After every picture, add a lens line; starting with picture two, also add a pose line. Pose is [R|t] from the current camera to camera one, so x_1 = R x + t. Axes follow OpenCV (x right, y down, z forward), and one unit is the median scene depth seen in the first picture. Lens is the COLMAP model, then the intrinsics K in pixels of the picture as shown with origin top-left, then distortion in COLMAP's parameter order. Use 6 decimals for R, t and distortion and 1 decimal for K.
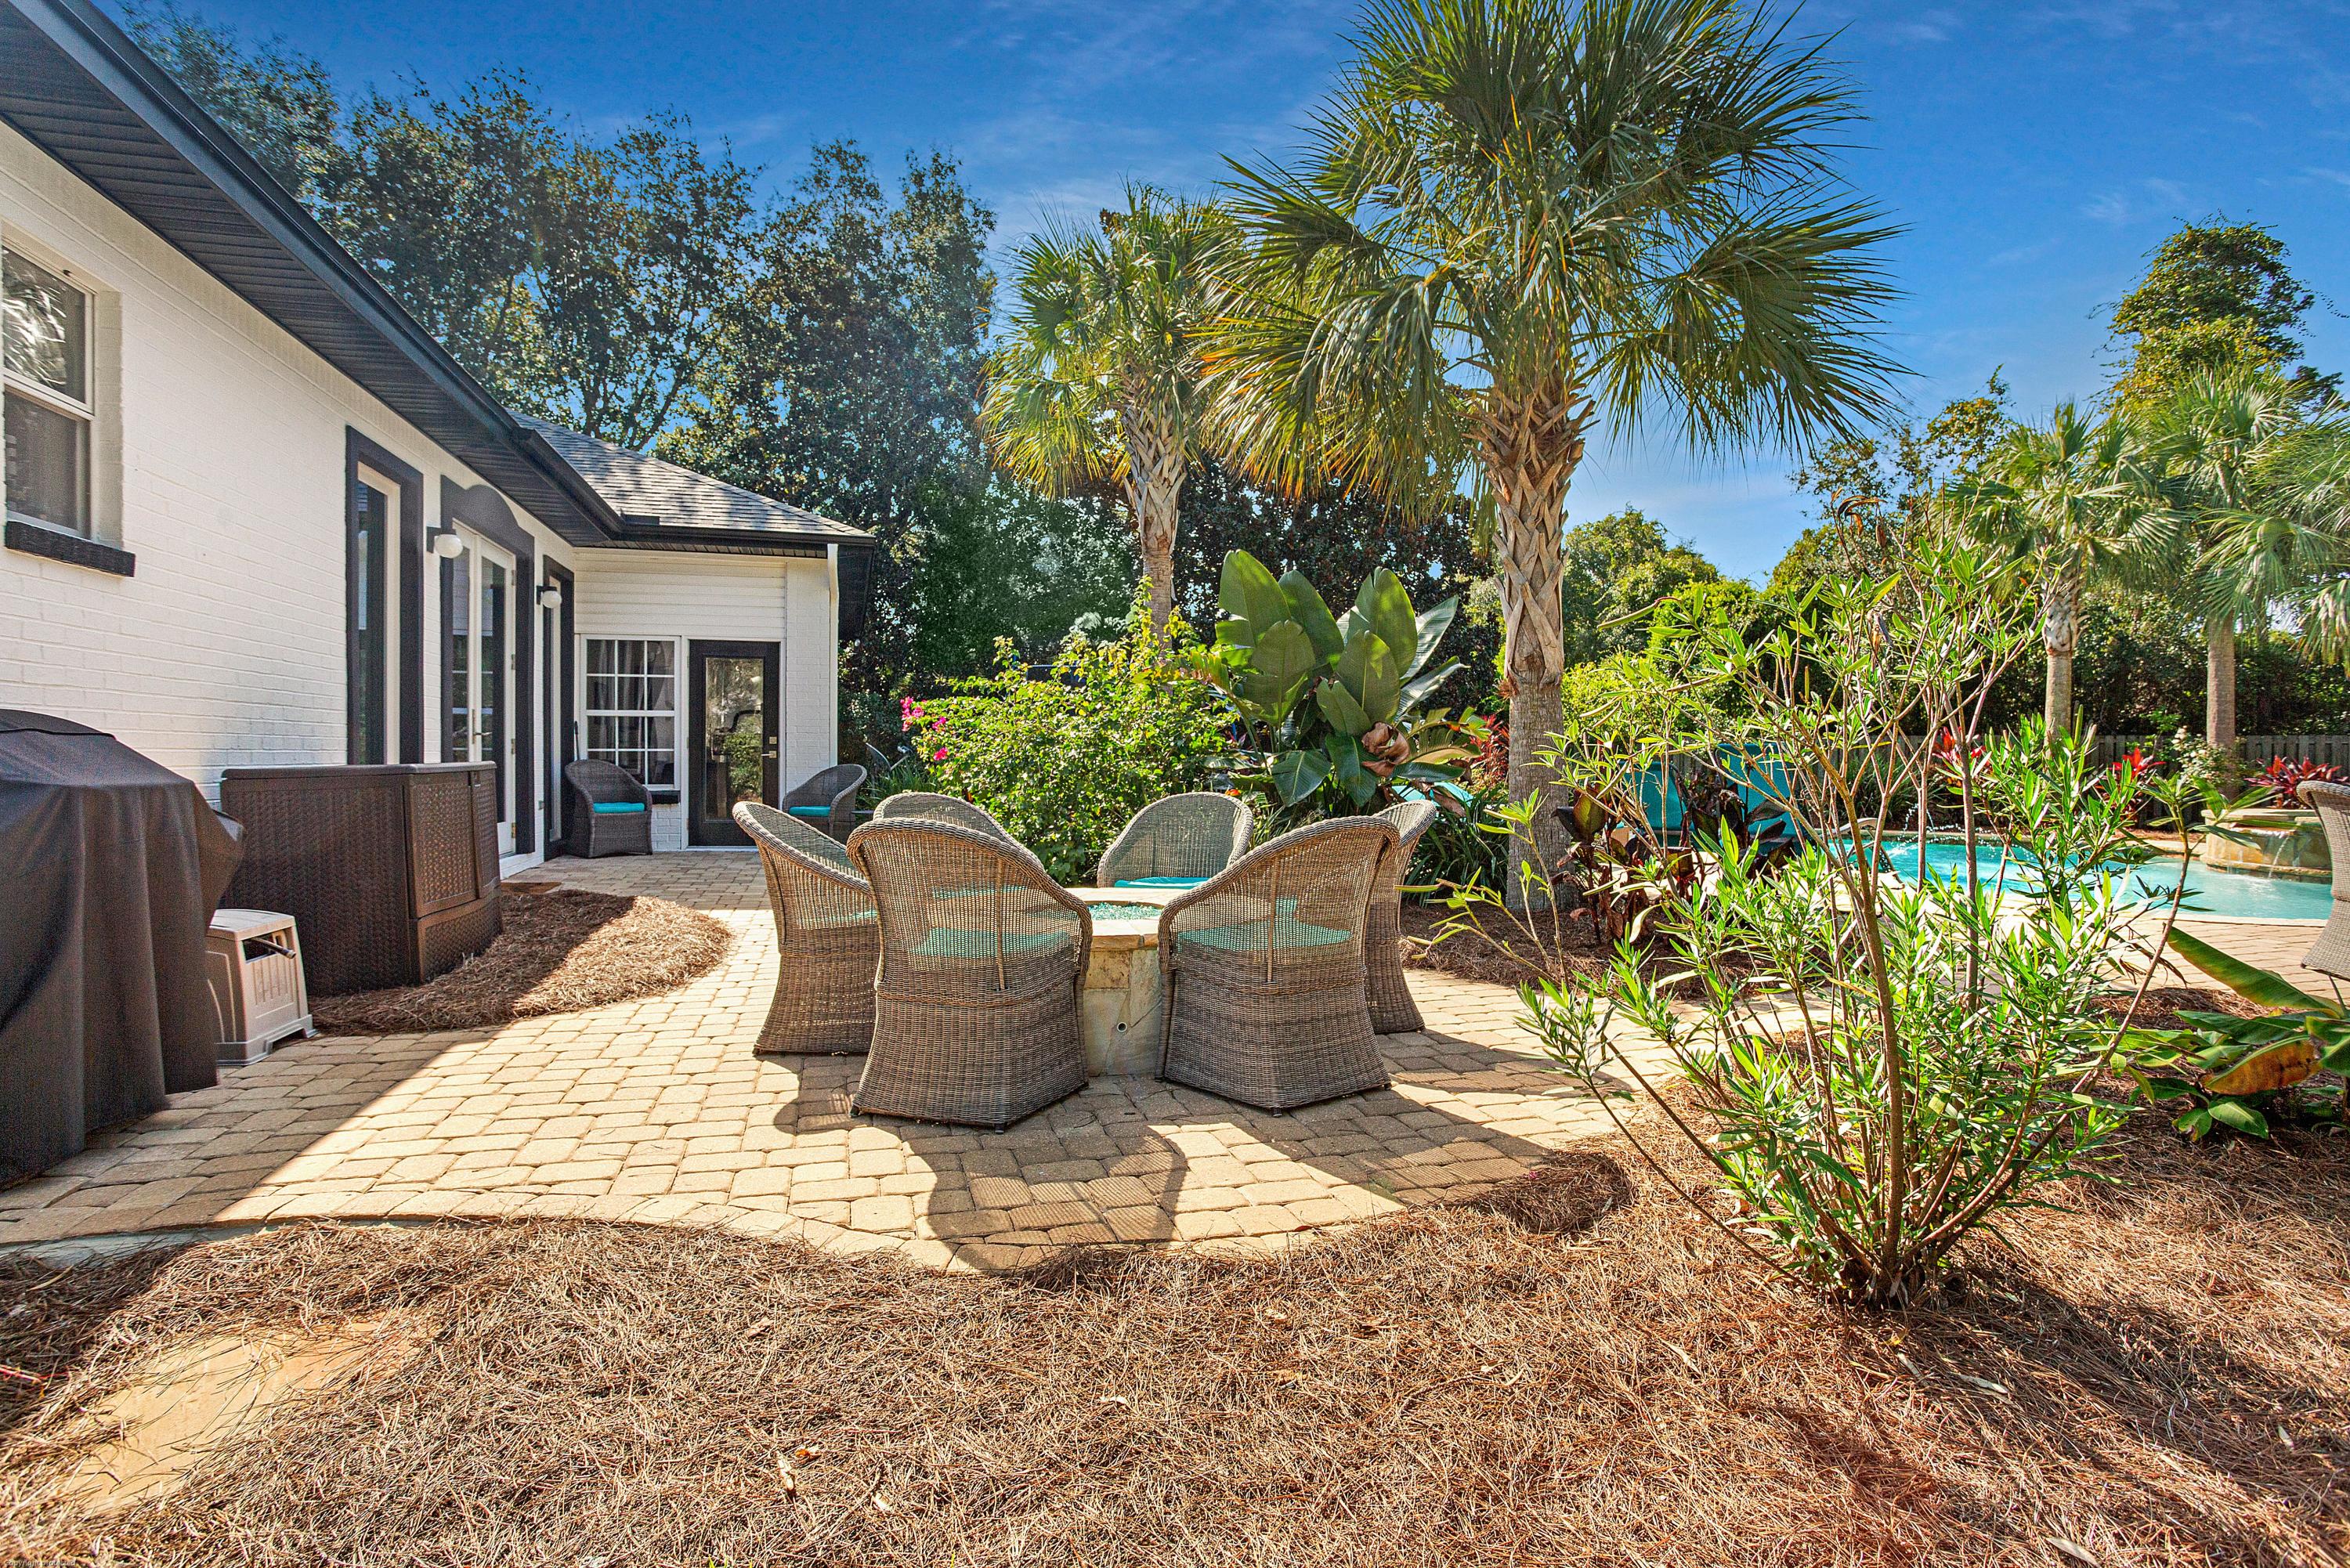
lens RADIAL K [[1241.9, 0, 1167.9], [0, 1241.9, 763.8], [0, 0, 1]] dist [-0.007351, 0.001177]
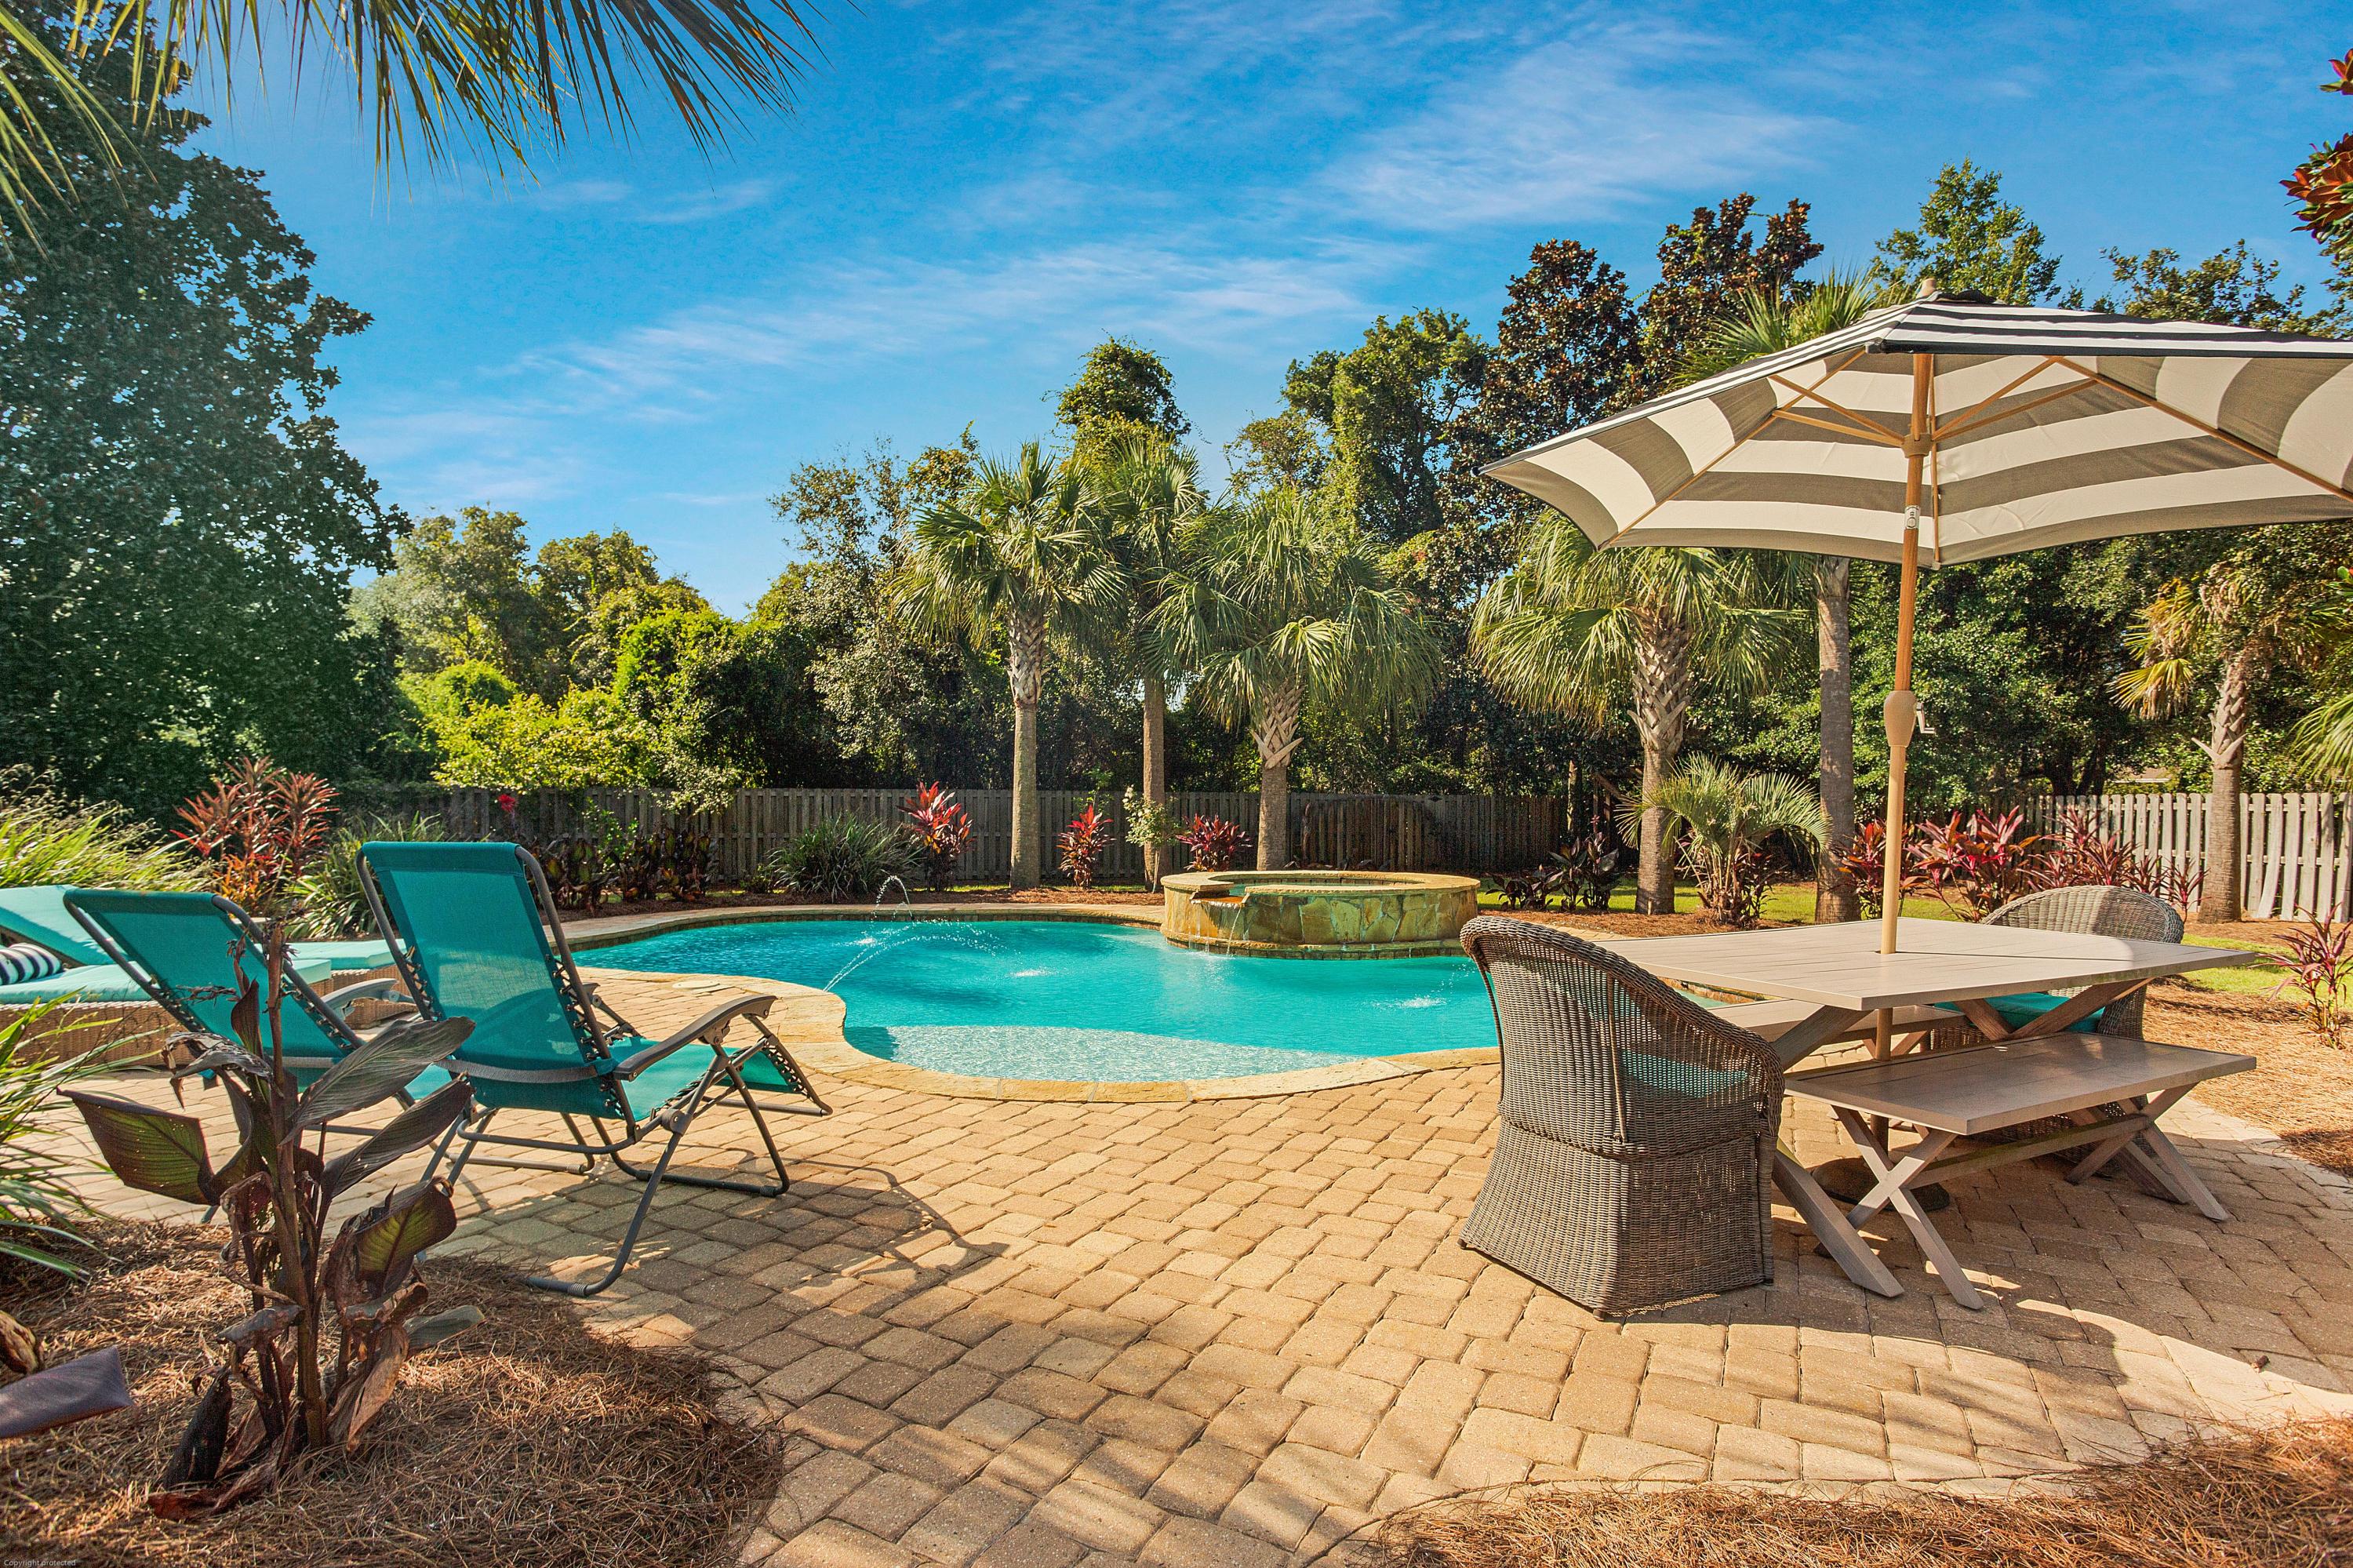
lens RADIAL K [[1243.6, 0, 1174.5], [0, 1243.6, 786.5], [0, 0, 1]] dist [-0.007351, 0.001177]
pose [[0.726520, 0.008723, 0.687090, 0.149964], [0.004673, 0.999834, -0.017635, -0.010523], [-0.687129, 0.016023, 0.726359, 0.231850]]
